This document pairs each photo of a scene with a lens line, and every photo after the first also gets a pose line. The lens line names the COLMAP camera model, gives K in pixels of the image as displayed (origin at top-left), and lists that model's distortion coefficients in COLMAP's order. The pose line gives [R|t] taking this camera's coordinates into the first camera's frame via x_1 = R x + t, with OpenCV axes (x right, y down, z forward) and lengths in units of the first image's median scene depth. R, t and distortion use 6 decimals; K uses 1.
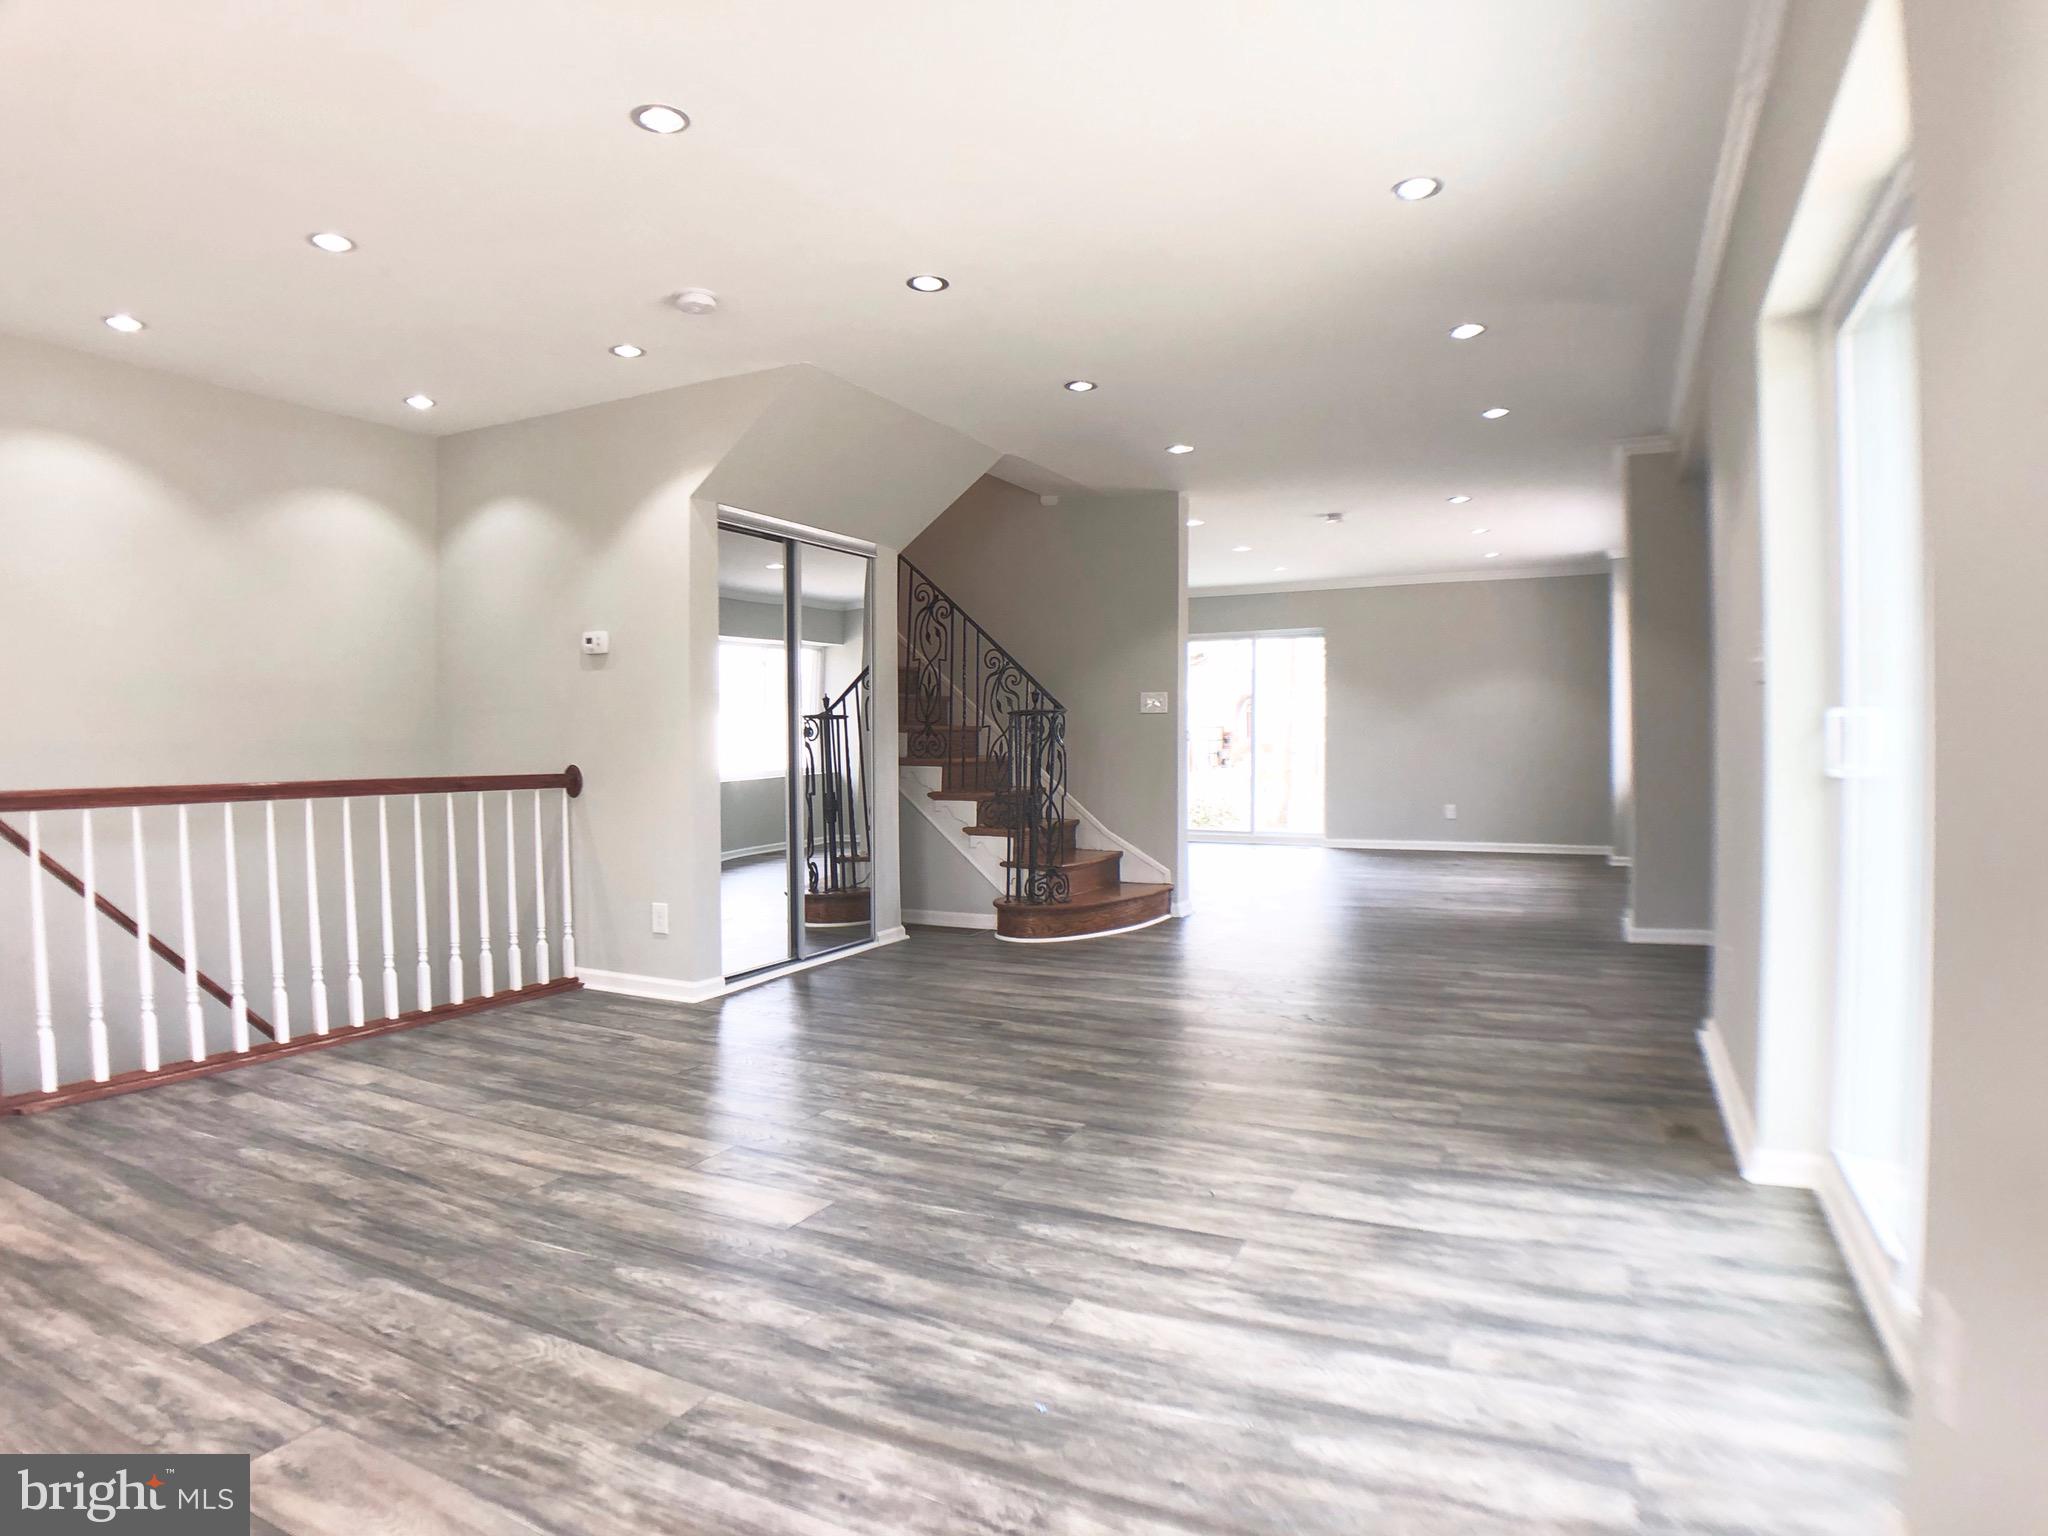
lens RADIAL K [[1184.0, 0, 1050.8], [0, 1184.0, 768.2], [0, 0, 1]] dist [-0.105742, 0.022758]
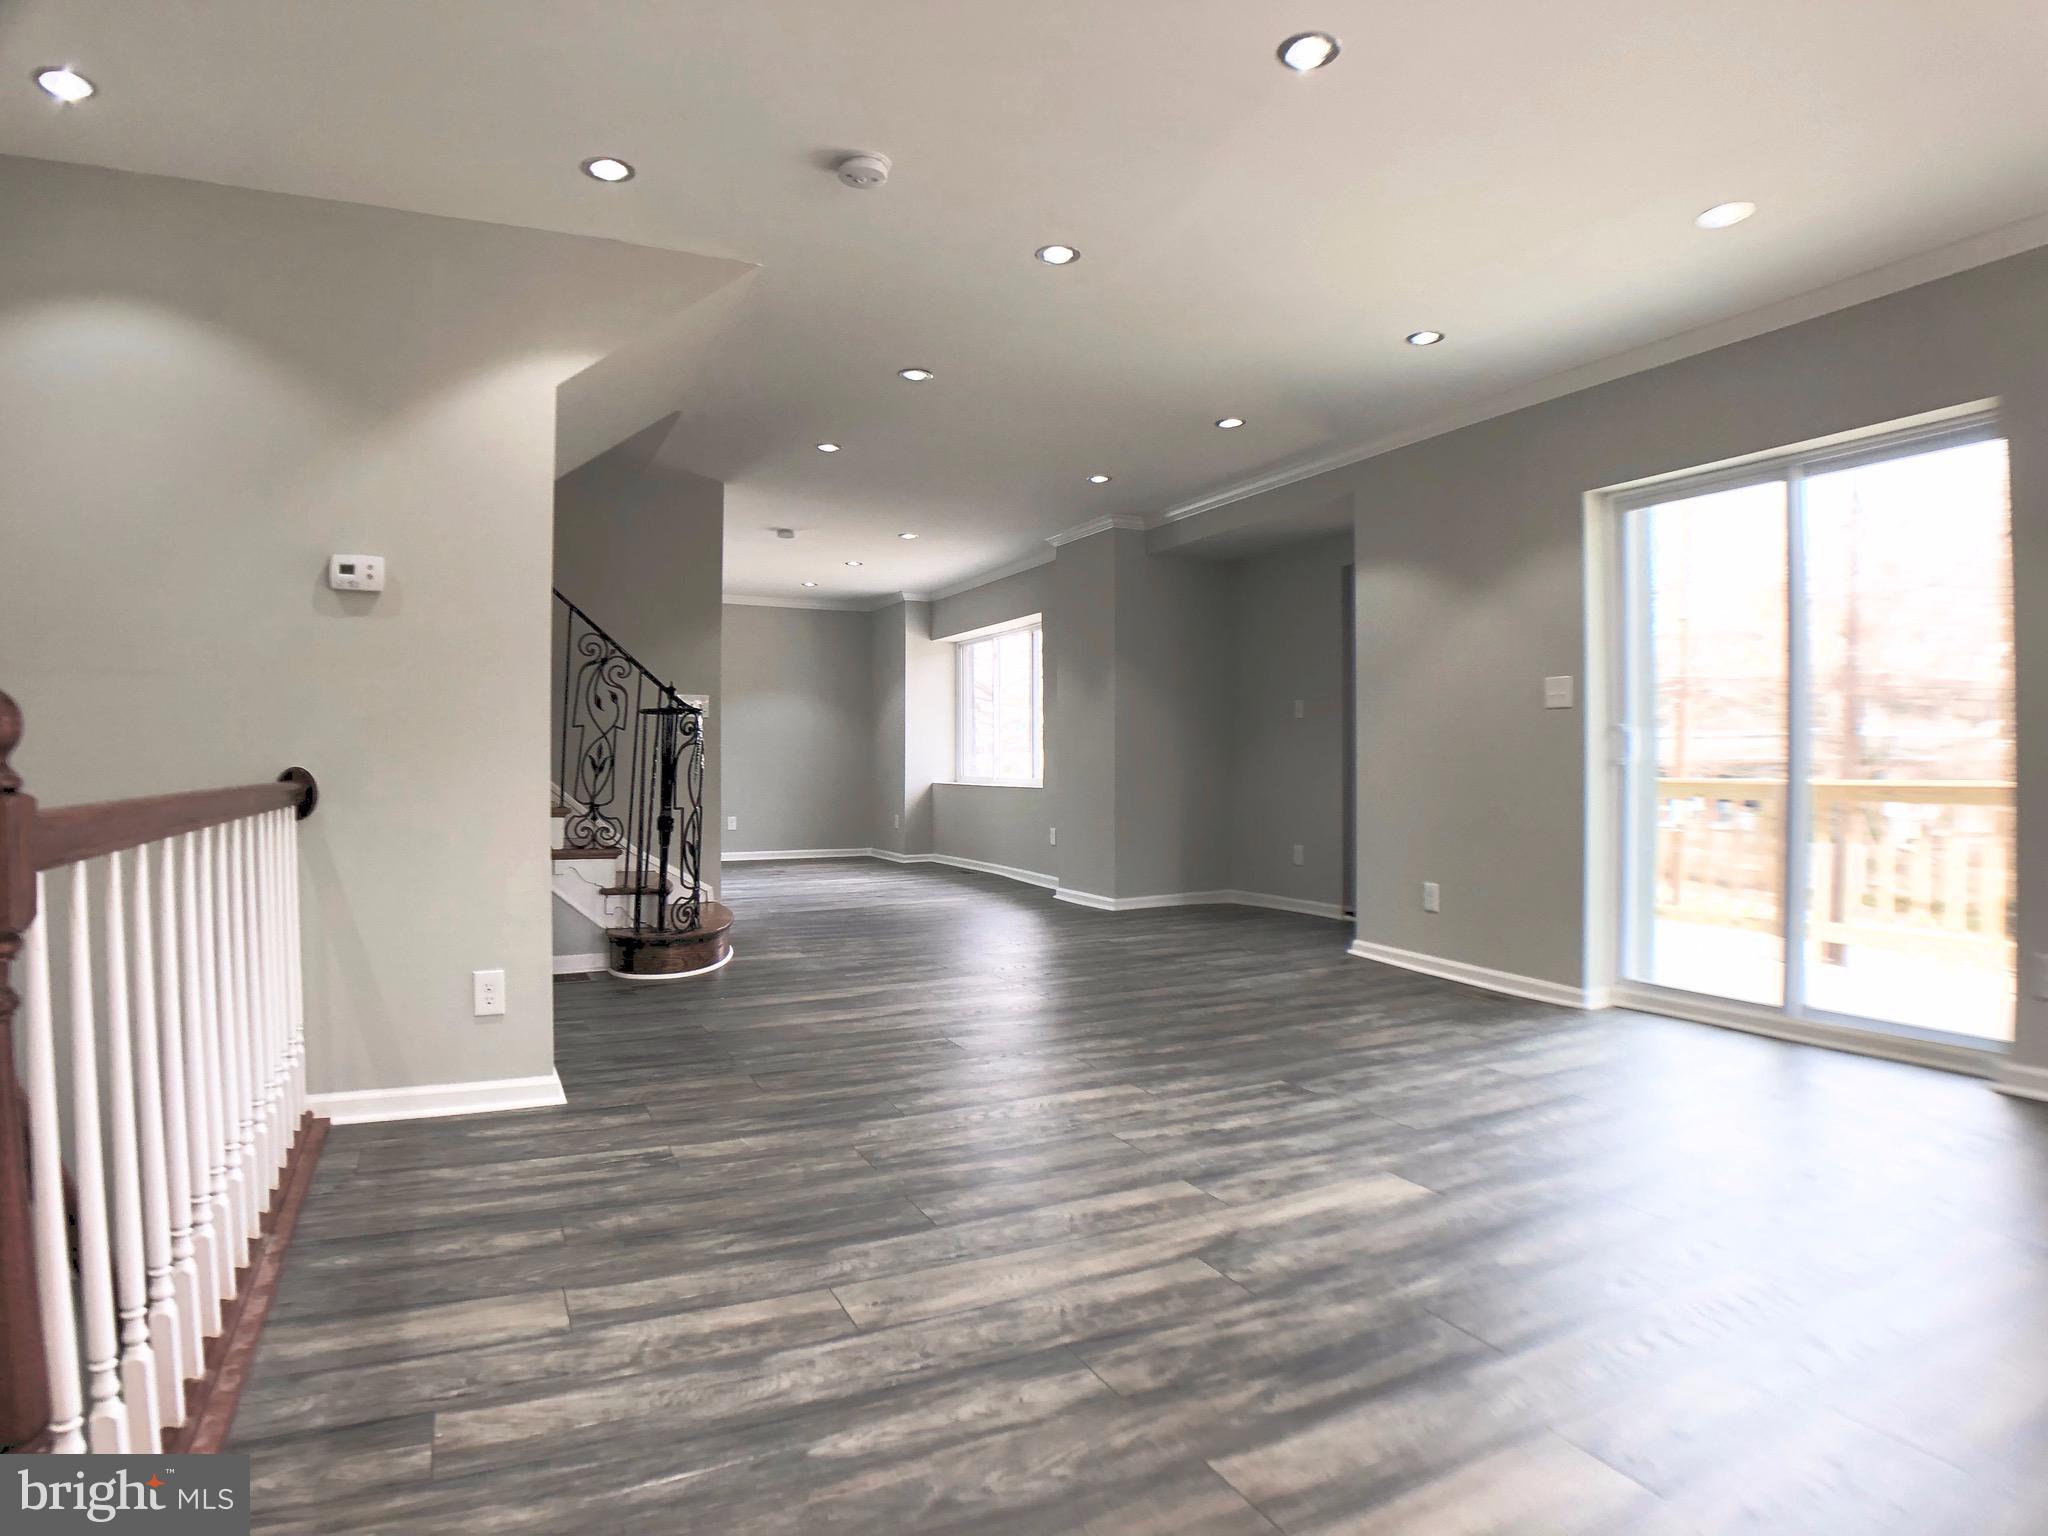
lens RADIAL K [[1141.1, 0, 1073.1], [0, 1141.1, 748.3], [0, 0, 1]] dist [-0.105740, 0.016742]
pose [[0.600926, 0.012813, 0.799202, -0.729631], [0.013853, 0.999554, -0.026441, 0.009954], [-0.799185, 0.026960, 0.600480, 0.386154]]
